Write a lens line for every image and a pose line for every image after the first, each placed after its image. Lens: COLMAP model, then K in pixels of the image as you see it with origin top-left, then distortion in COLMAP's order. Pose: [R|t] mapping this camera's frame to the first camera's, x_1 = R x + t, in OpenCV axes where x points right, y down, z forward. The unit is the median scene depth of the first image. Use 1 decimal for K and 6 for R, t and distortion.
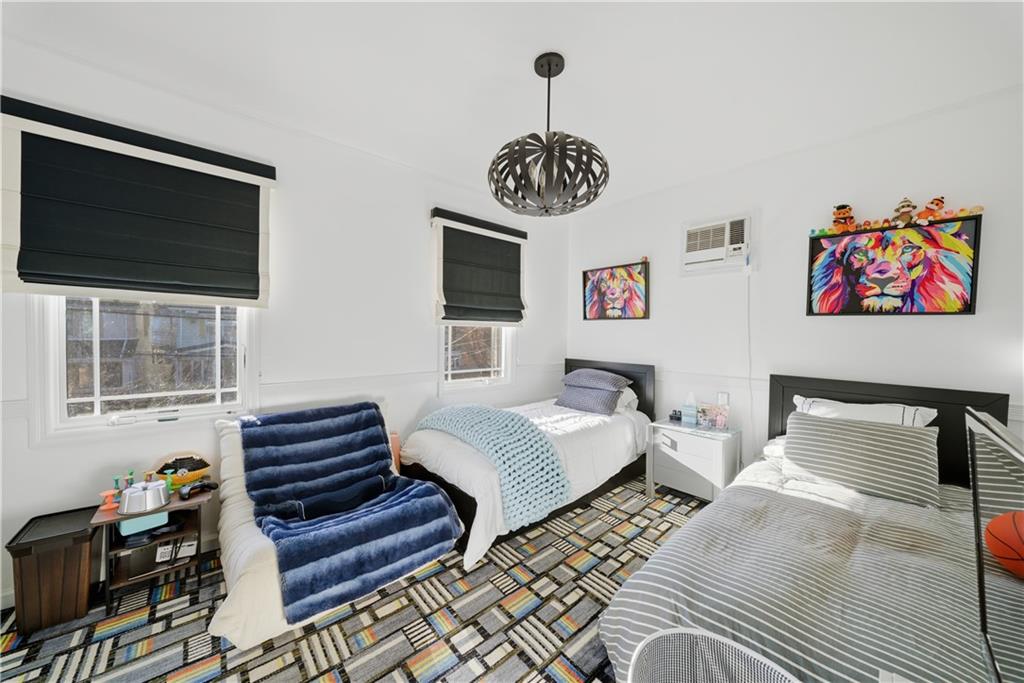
lens RADIAL K [[359.1, 0, 511.6], [0, 359.1, 341.6], [0, 0, 1]] dist [-0.002190, -0.000212]
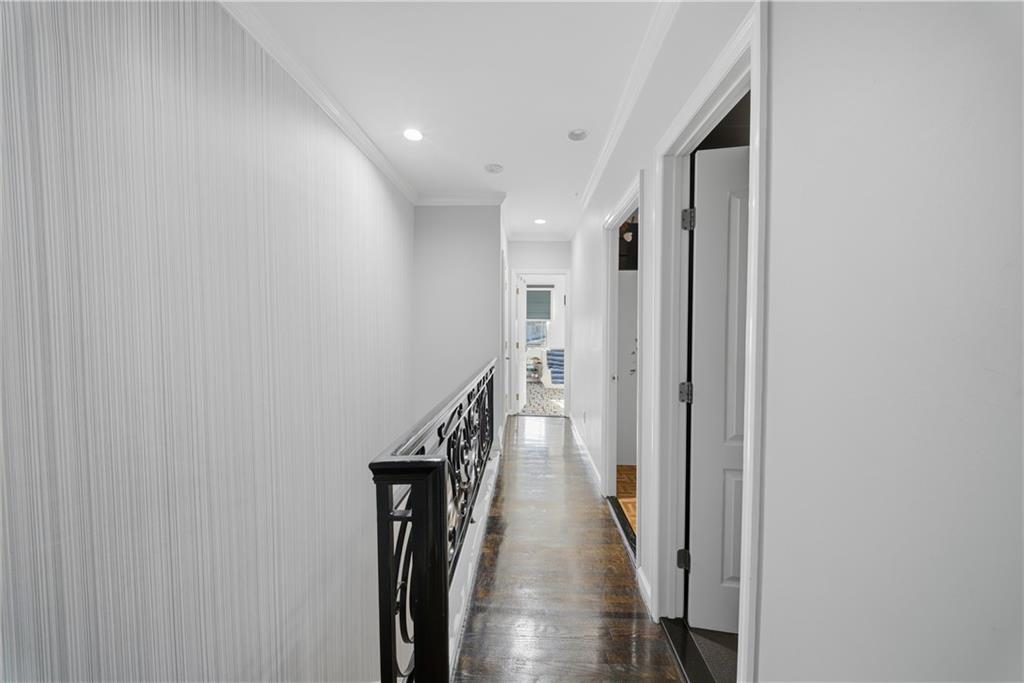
lens RADIAL K [[359.1, 0, 511.8], [0, 359.1, 339.4], [0, 0, 1]] dist [-0.002190, -0.000212]
pose [[0.714246, 0.020996, -0.699580, 1.882623], [-0.006741, 0.999710, 0.023122, 0.011656], [0.699862, -0.011799, 0.714180, -2.268892]]
